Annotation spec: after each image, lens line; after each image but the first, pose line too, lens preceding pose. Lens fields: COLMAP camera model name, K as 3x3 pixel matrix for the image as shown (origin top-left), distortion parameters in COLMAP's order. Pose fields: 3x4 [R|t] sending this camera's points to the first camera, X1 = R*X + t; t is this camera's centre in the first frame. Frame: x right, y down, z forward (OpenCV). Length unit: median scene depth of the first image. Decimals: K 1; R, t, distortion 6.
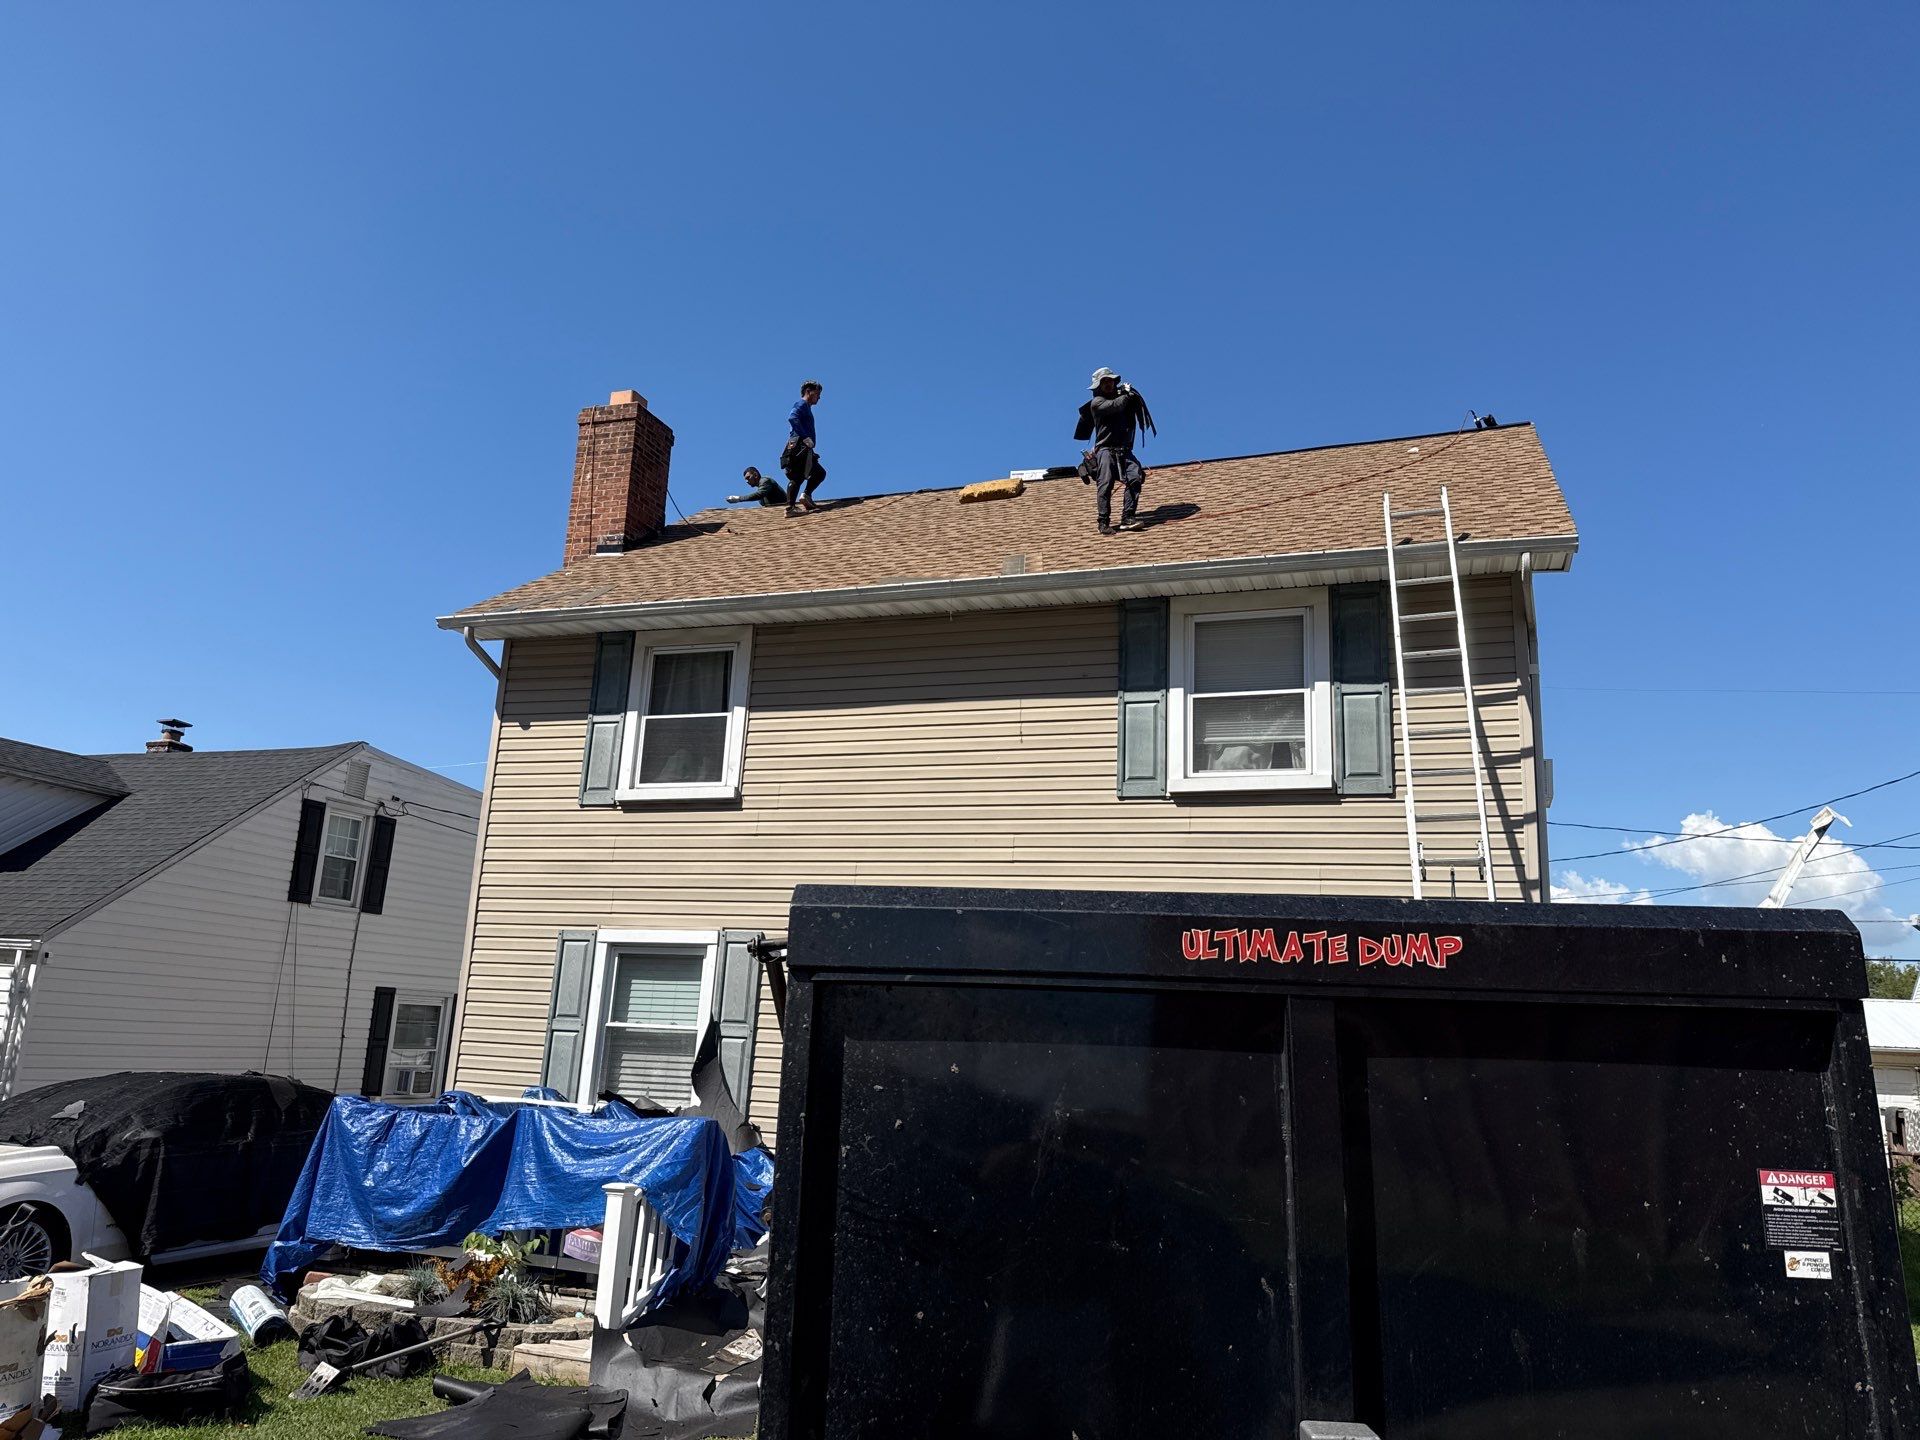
lens RADIAL K [[1333.2, 0, 959.5], [0, 1333.2, 720.6], [0, 0, 1]] dist [0.053005, -0.068079]
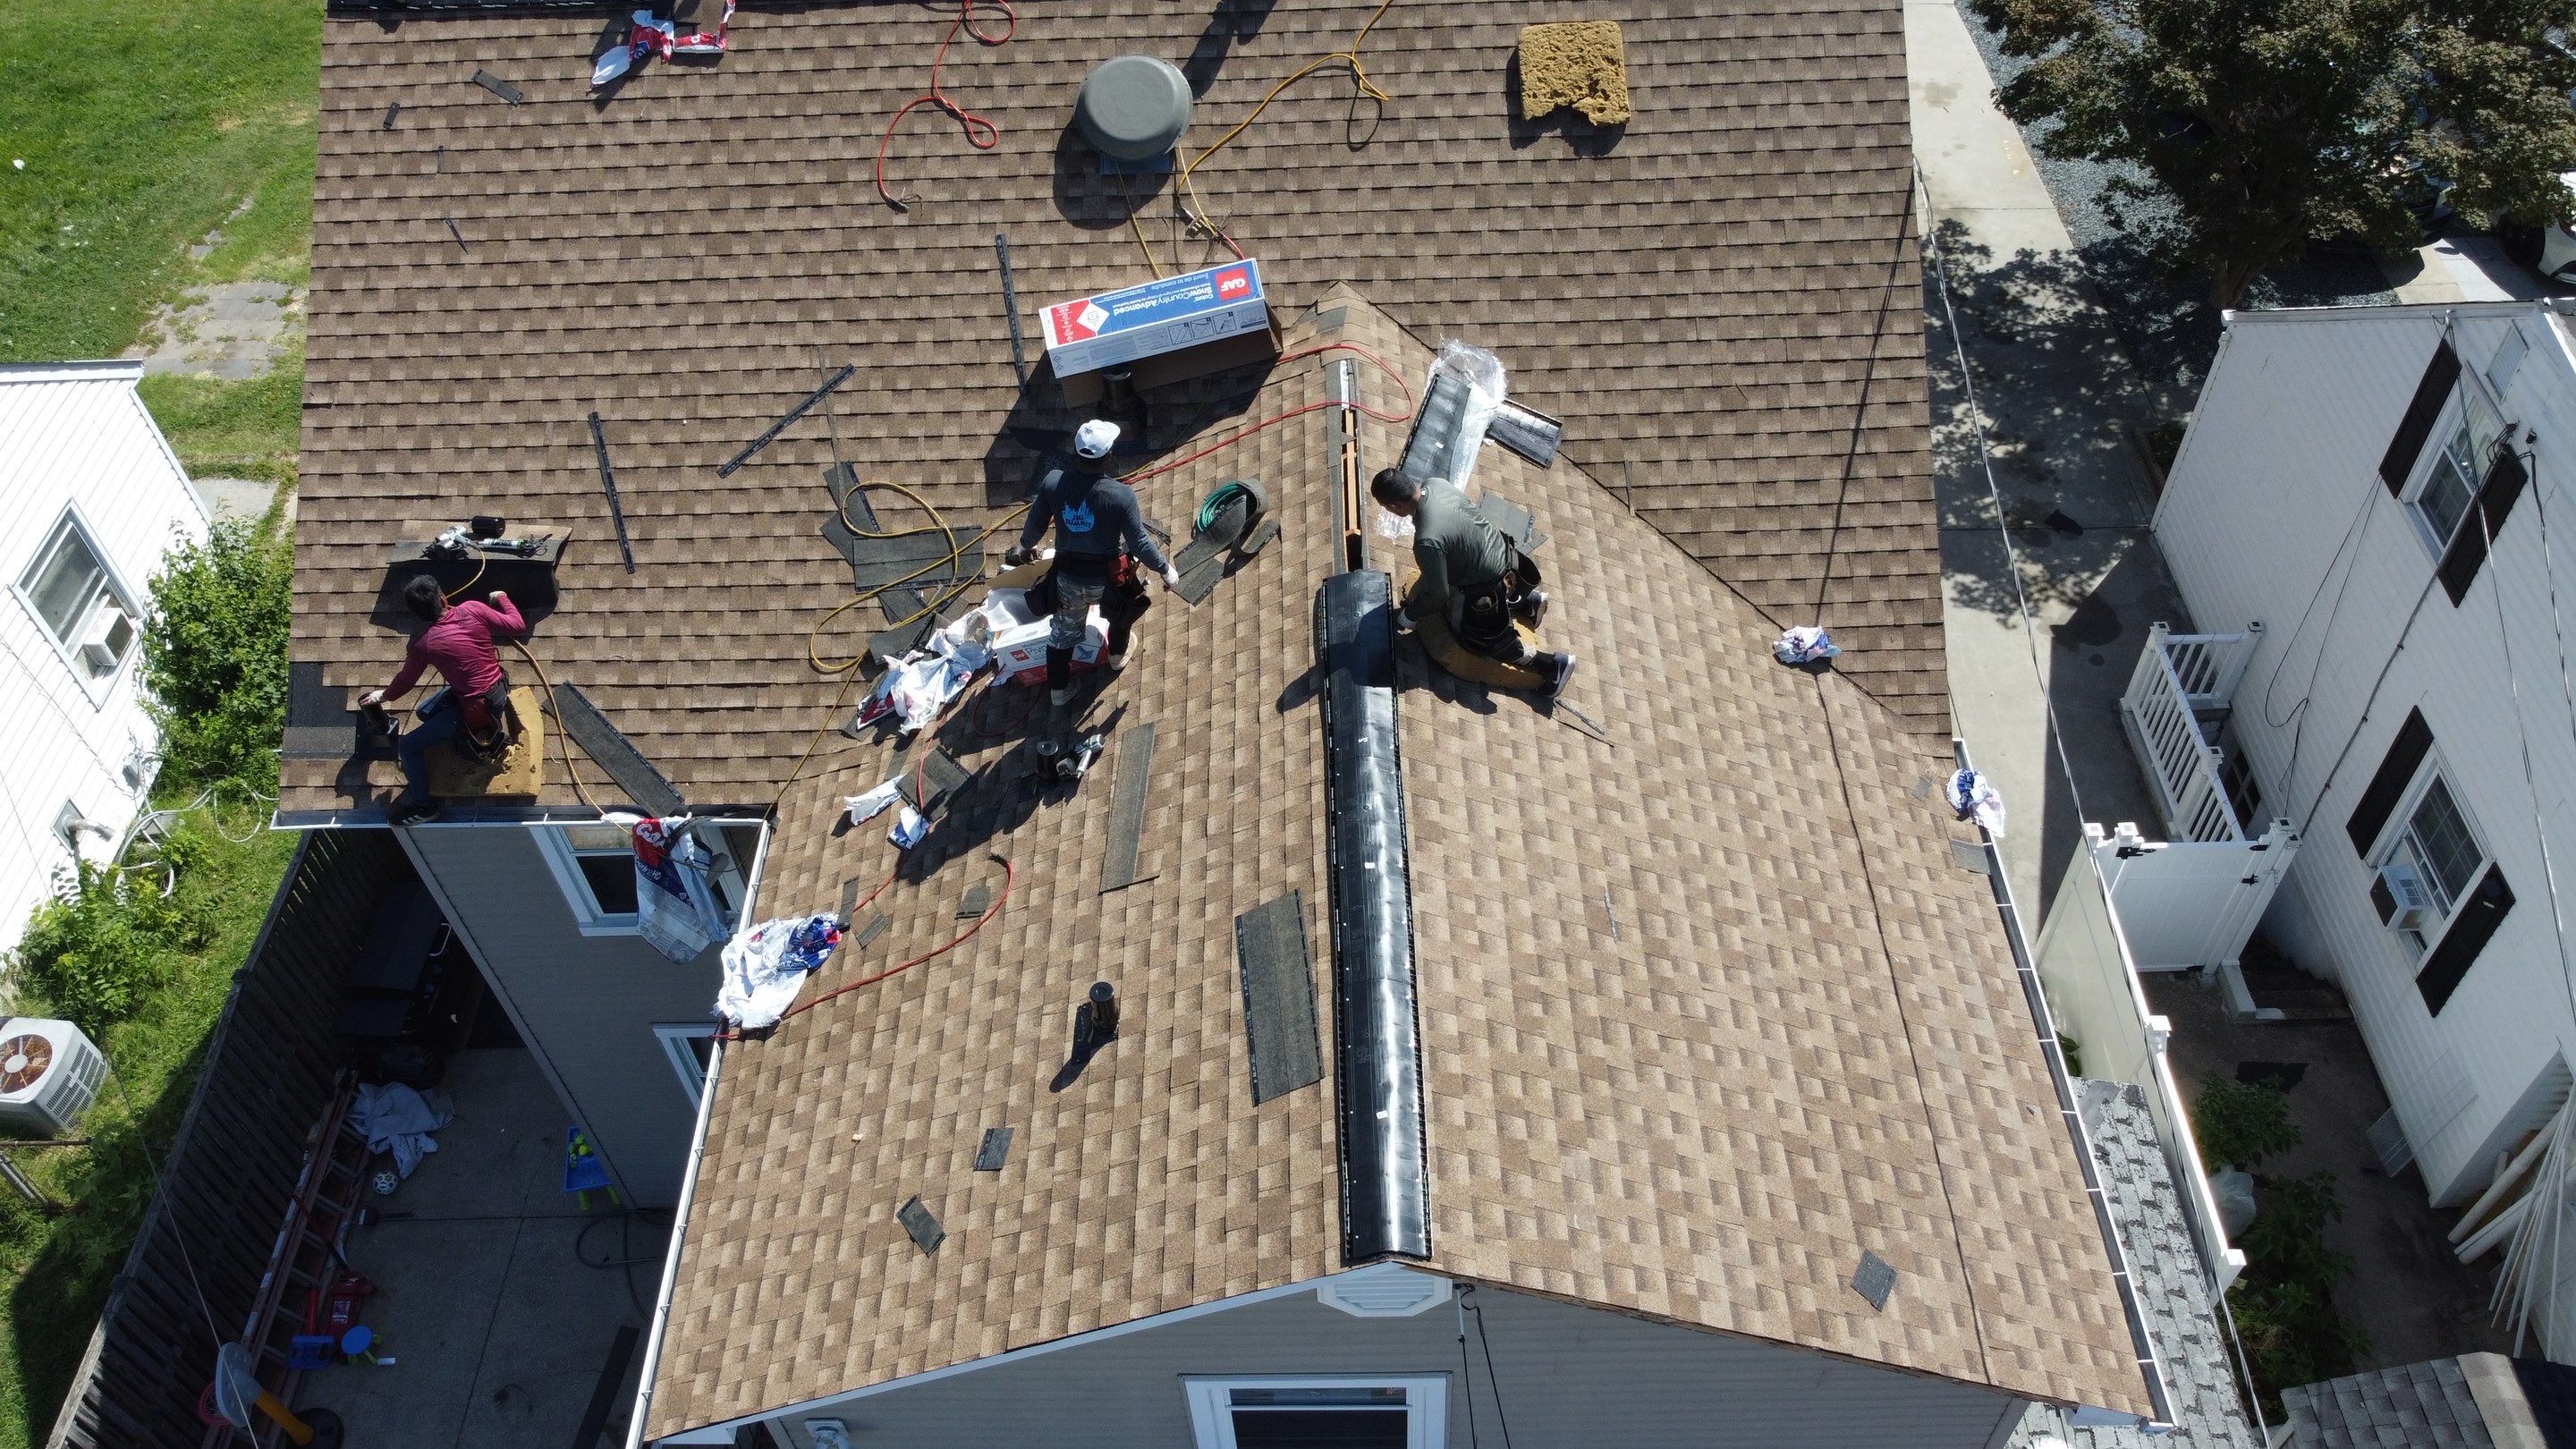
lens RADIAL K [[1954.1, 0, 1286.4], [0, 1954.1, 712.2], [0, 0, 1]] dist [-0.000563, -0.005238]
pose [[-0.945208, 0.235504, -0.226097, 0.343143], [0.073508, 0.828294, 0.555450, -0.474446], [0.318086, 0.508396, -0.800222, 2.360617]]
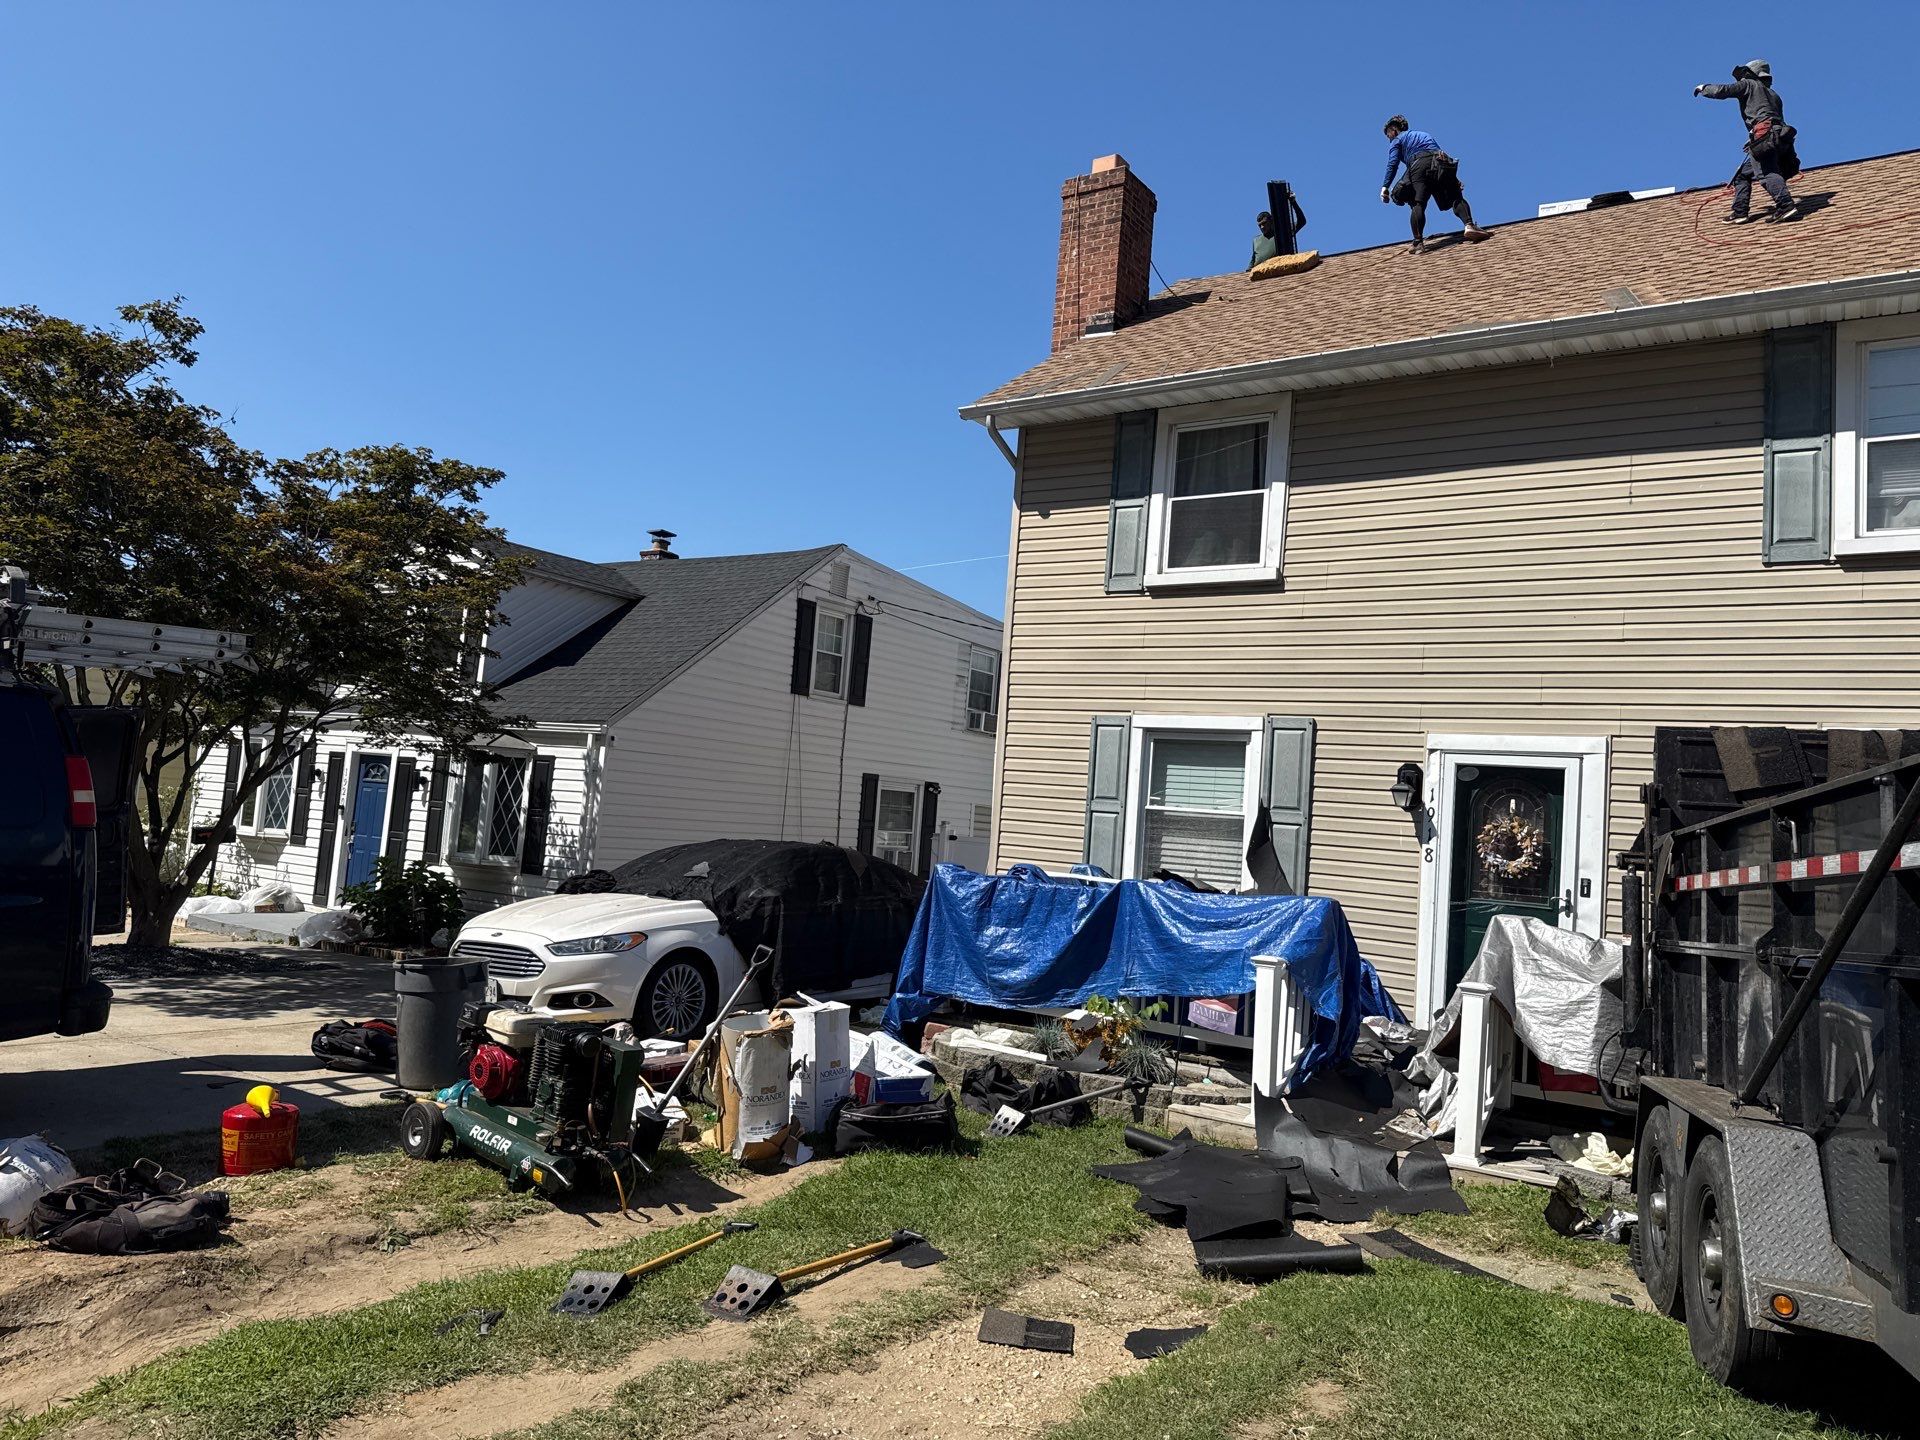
lens RADIAL K [[1333.2, 0, 944.1], [0, 1333.2, 711.6], [0, 0, 1]] dist [0.053005, -0.068079]
pose [[0.964606, 0.002804, -0.263679, -0.143097], [0.033055, 0.990770, 0.131461, 0.018075], [0.261614, -0.135525, 0.955610, 0.014378]]
